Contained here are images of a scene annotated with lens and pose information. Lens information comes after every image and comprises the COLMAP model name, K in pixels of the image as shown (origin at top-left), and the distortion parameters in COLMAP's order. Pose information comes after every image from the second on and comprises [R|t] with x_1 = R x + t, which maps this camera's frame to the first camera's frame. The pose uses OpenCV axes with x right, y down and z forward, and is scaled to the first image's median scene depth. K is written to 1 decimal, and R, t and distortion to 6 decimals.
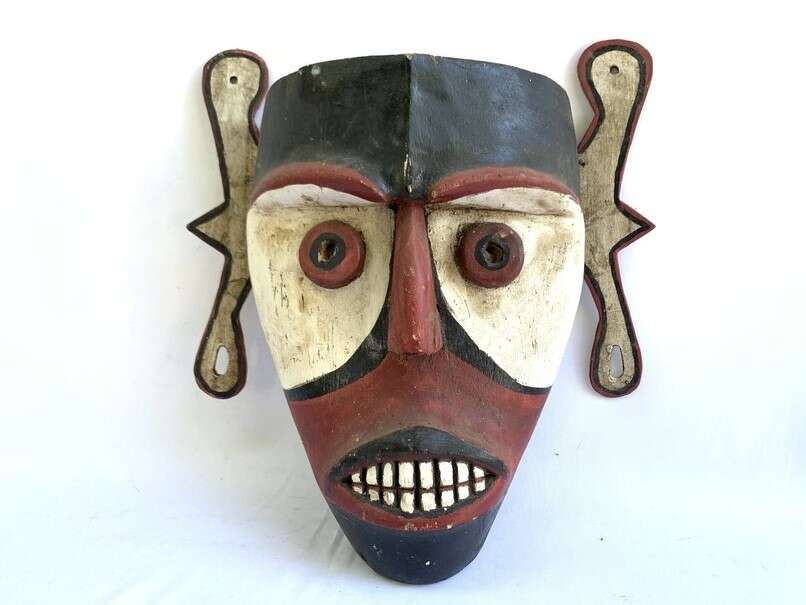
lens RADIAL K [[601.0, 0, 403.0], [0, 601.0, 302.5], [0, 0, 1]] dist [0.086385, 0.000474]
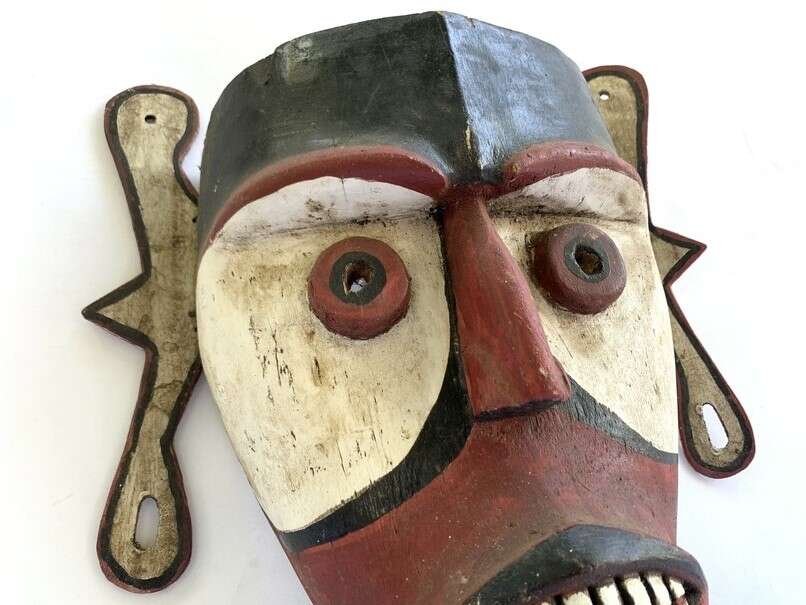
lens RADIAL K [[600.0, 0, 383.5], [0, 600.0, 305.9], [0, 0, 1]] dist [0.035150, -0.003454]
pose [[0.961812, -0.087549, 0.259330, -0.252734], [0.163311, 0.943896, -0.287037, 0.124255], [-0.219651, 0.318427, 0.922148, 0.393881]]
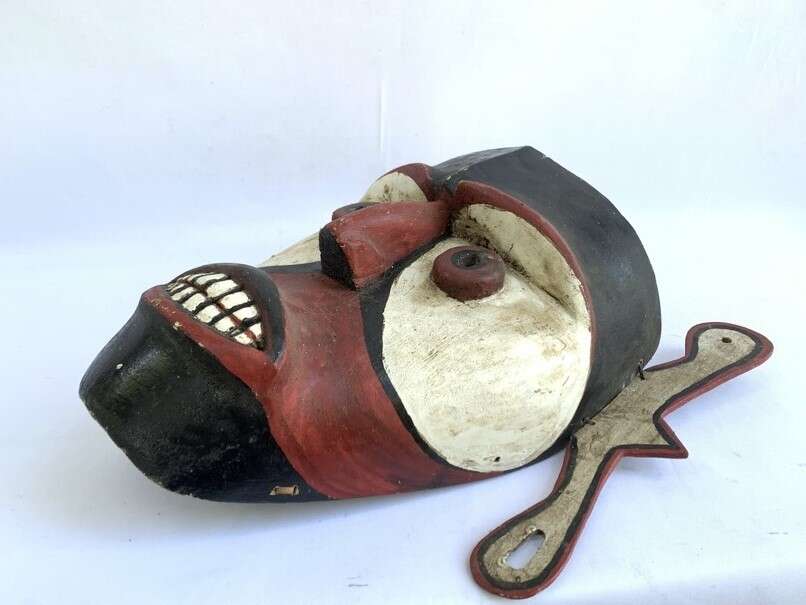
lens RADIAL K [[632.3, 0, 402.0], [0, 632.3, 306.4], [0, 0, 1]] dist [0.065667, -0.000731]
pose [[0.658231, 0.403327, -0.635657, 0.686481], [-0.750054, 0.423632, -0.507893, 0.490609], [0.064438, 0.811088, 0.581365, 0.455225]]
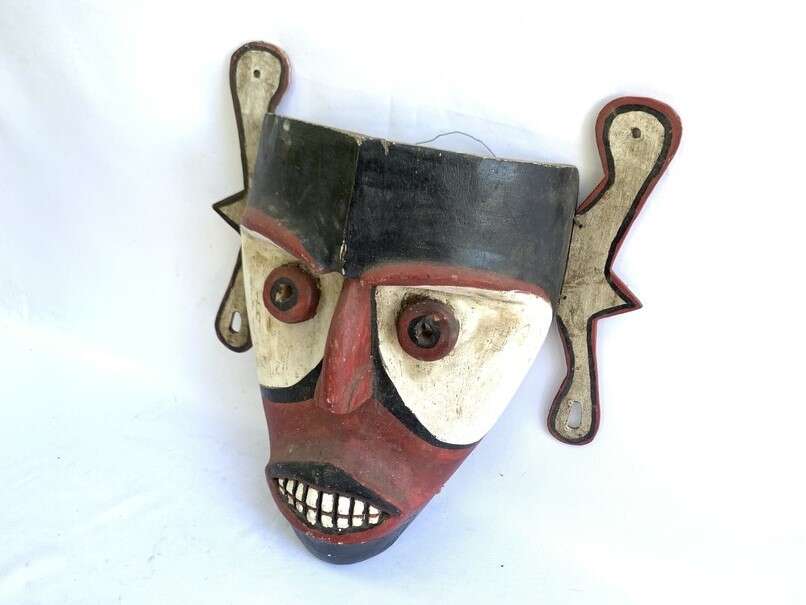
lens RADIAL K [[591.2, 0, 403.0], [0, 591.2, 302.5], [0, 0, 1]] dist [0.093556, -0.000325]
pose [[0.944100, 0.226767, -0.239272, 0.327704], [-0.141948, 0.934726, 0.325789, -0.433239], [0.297532, -0.273613, 0.914664, 0.060046]]
